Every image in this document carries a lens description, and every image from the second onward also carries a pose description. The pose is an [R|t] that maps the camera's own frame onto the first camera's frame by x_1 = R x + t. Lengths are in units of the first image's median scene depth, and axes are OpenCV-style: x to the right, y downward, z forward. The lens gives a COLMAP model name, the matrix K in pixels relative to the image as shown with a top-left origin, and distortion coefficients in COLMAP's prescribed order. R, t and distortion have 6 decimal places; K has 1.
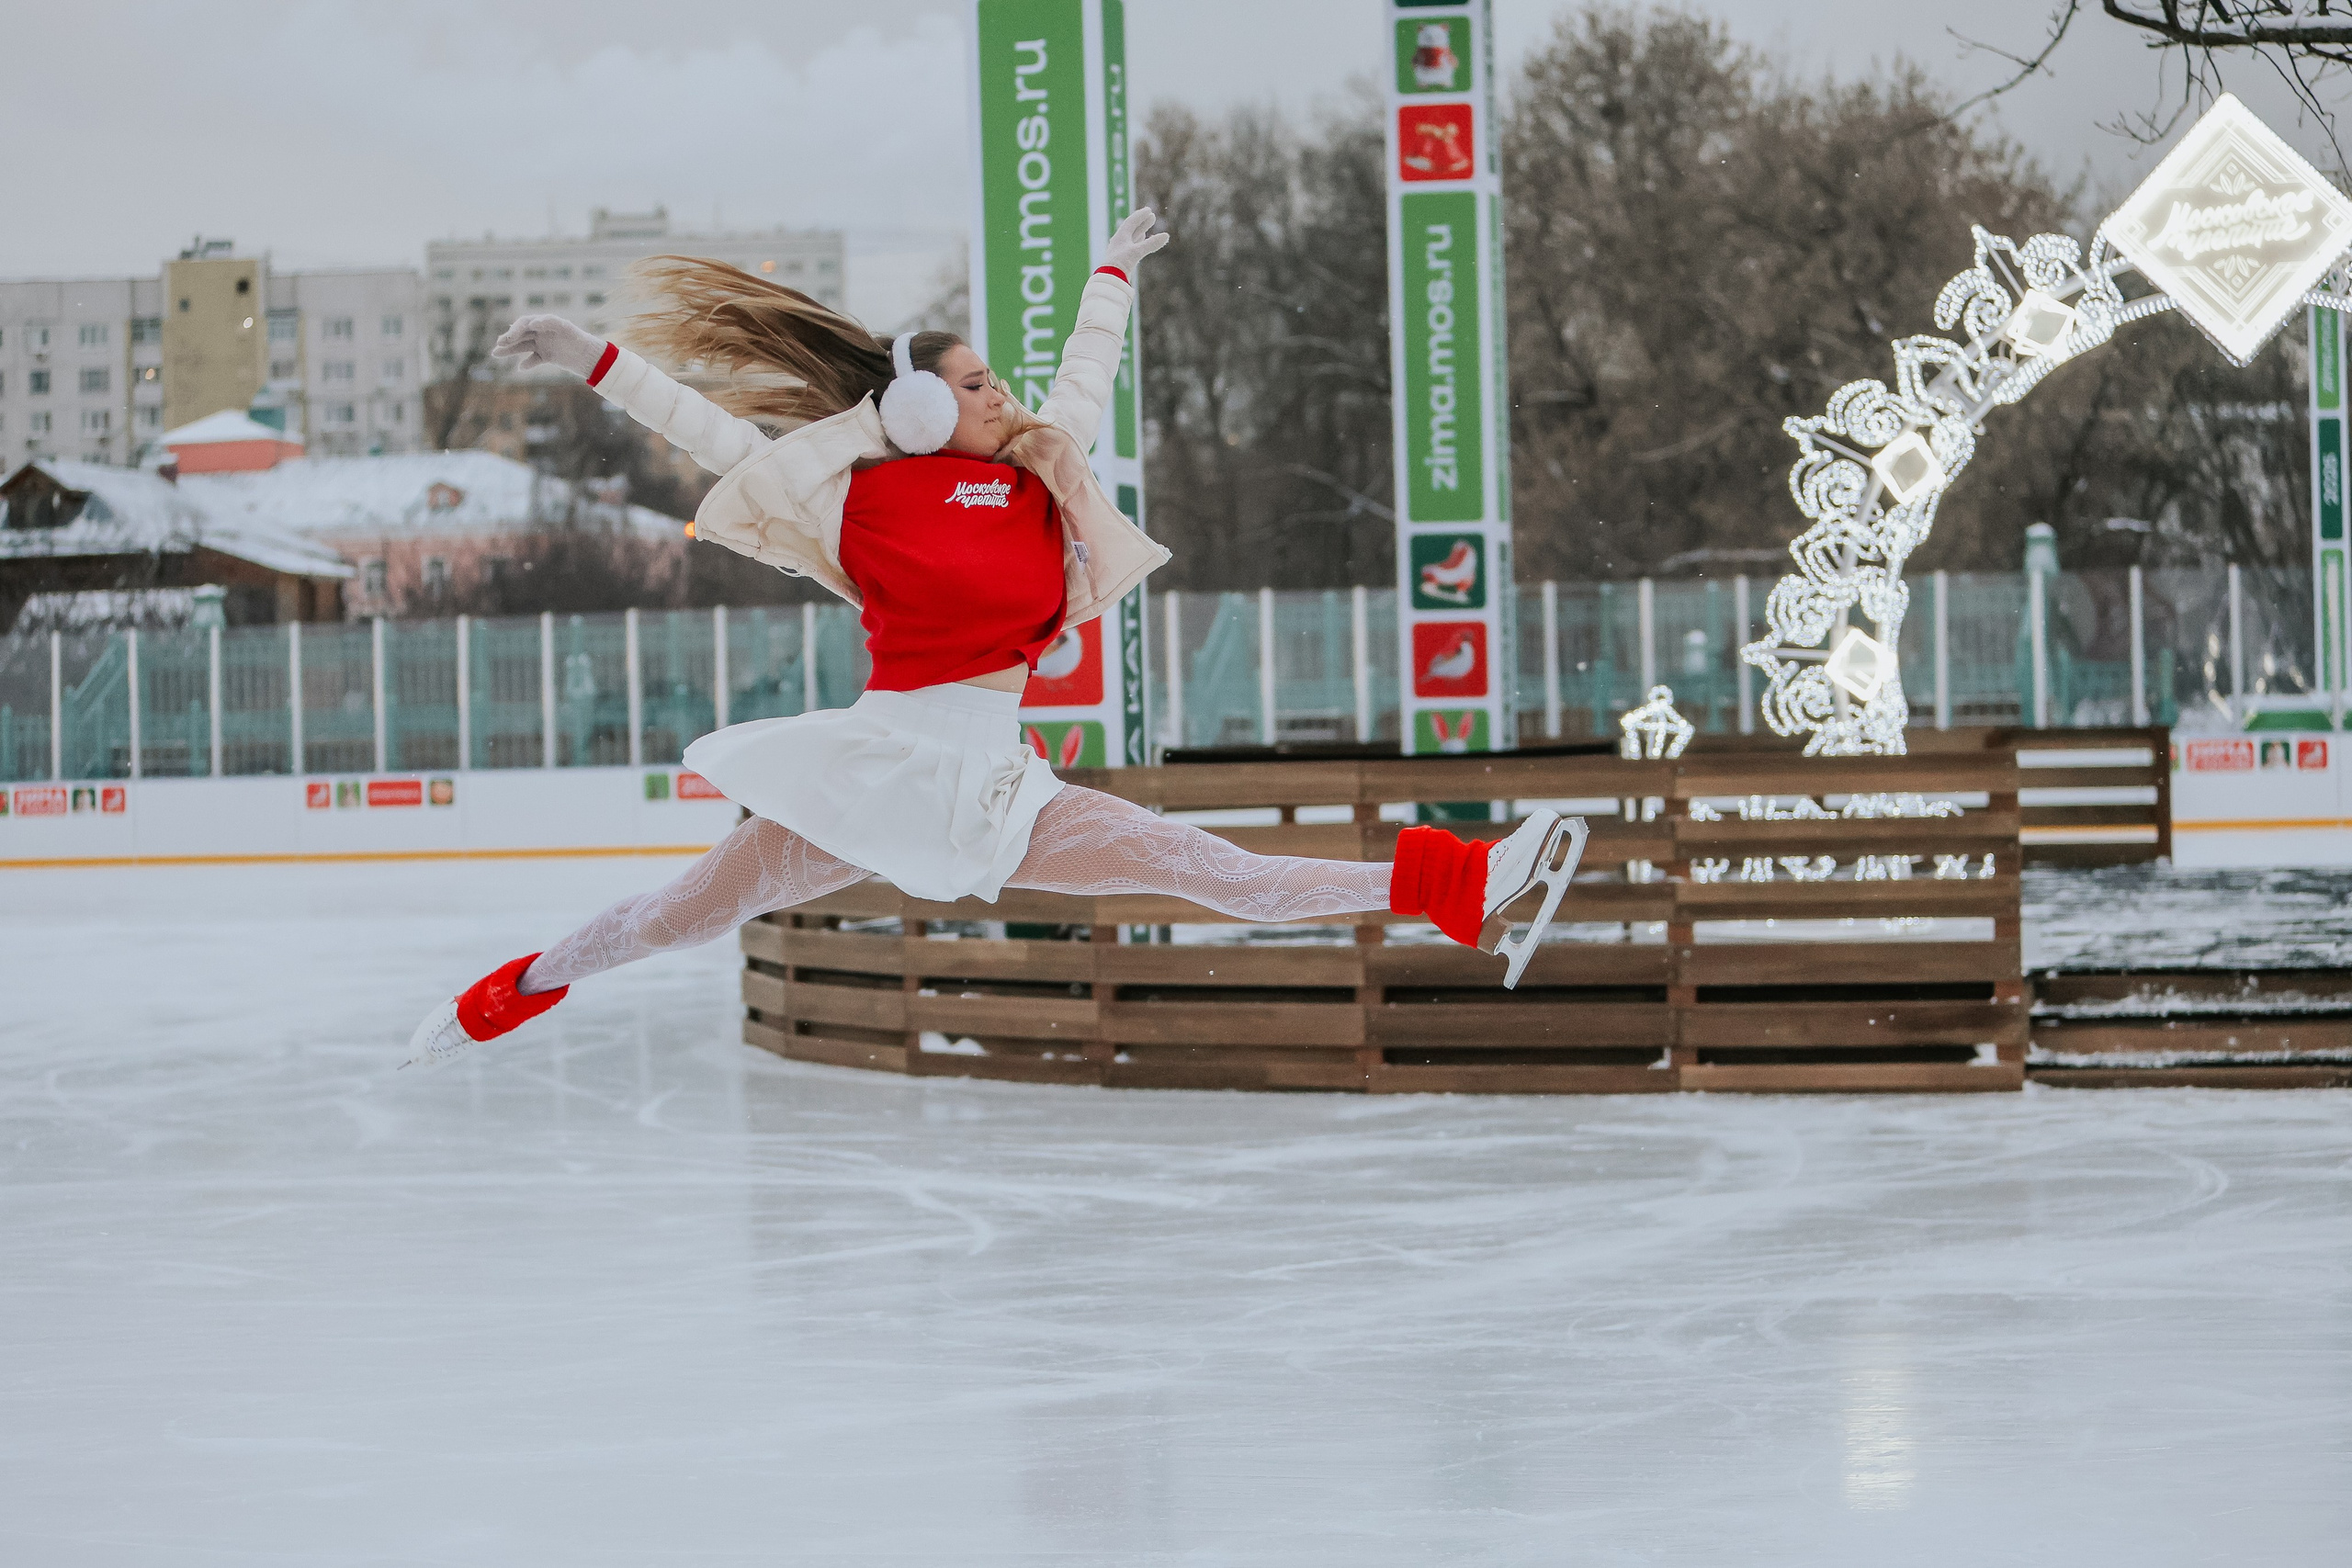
lens RADIAL K [[4963.3, 0, 1100.5], [0, 4963.3, 923.2], [0, 0, 1]] dist [-0.289382, 0.000000]
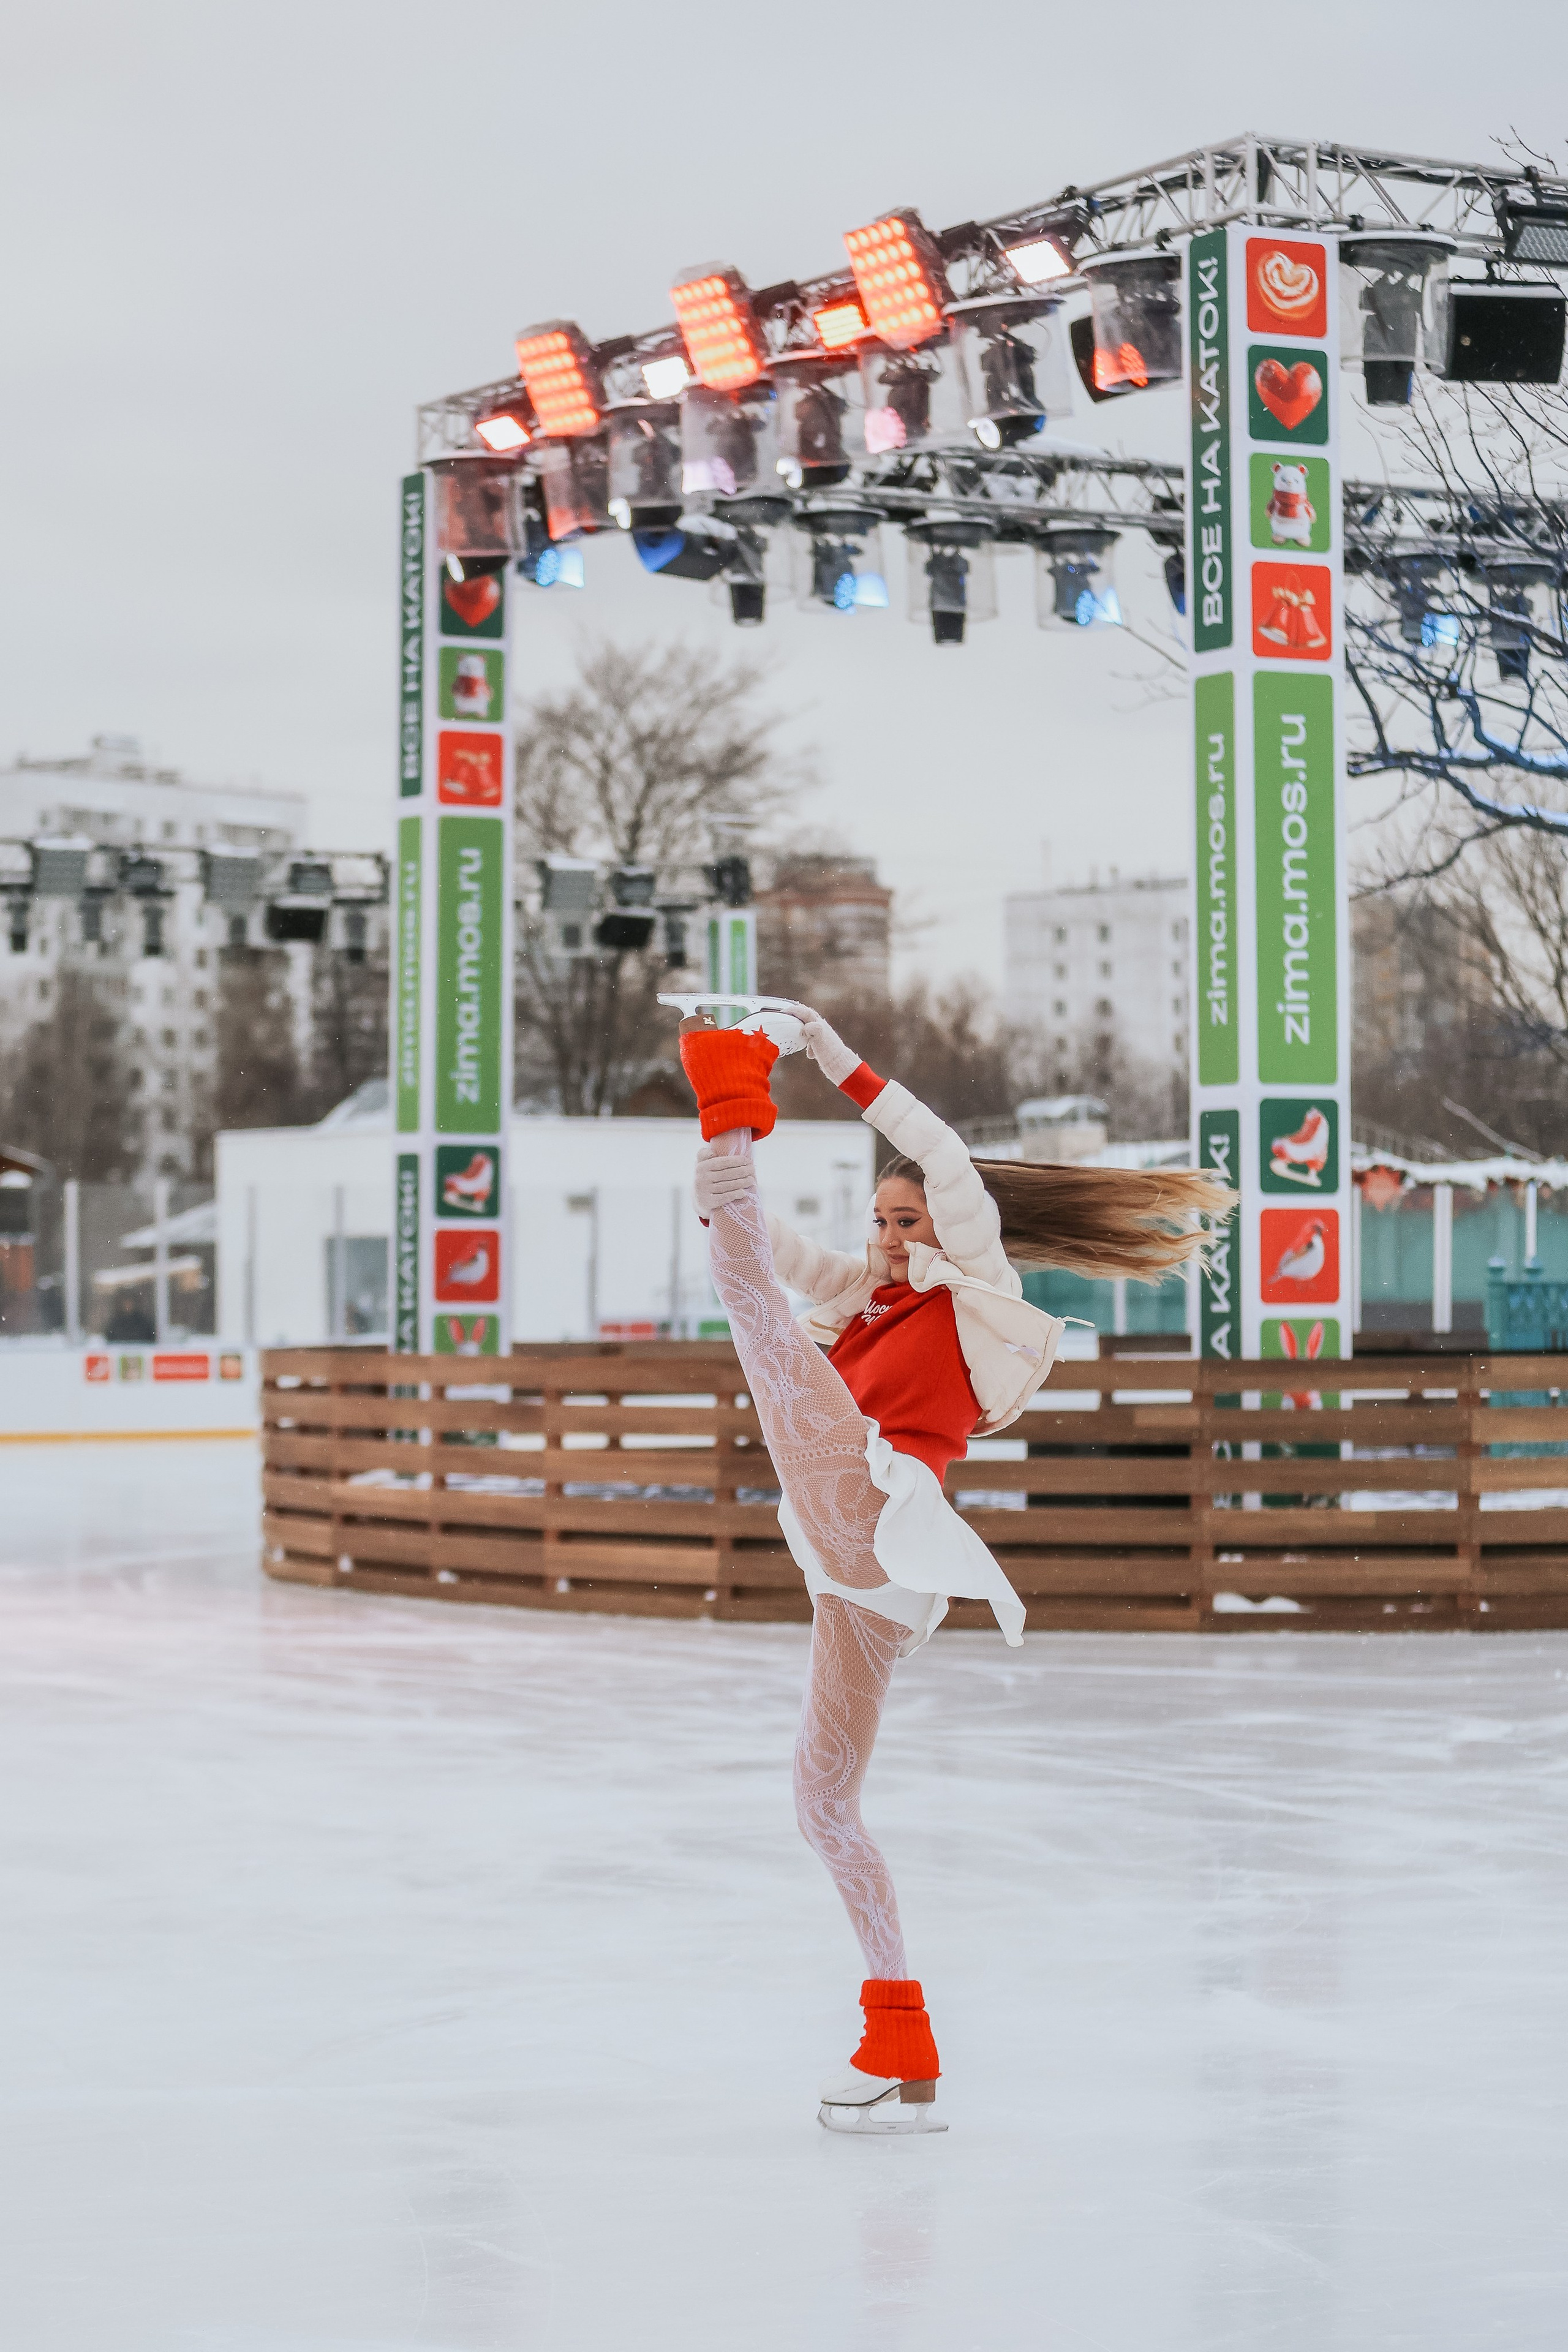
lens RADIAL K [[5428.4, 0, 793.5], [0, 5428.4, 1187.0], [0, 0, 1]] dist [-0.221232, 0.000000]
pose [[0.717615, 0.035807, 0.695519, -0.846930], [0.015512, 0.997608, -0.067364, 0.009974], [-0.696267, 0.059131, 0.715343, 0.171352]]
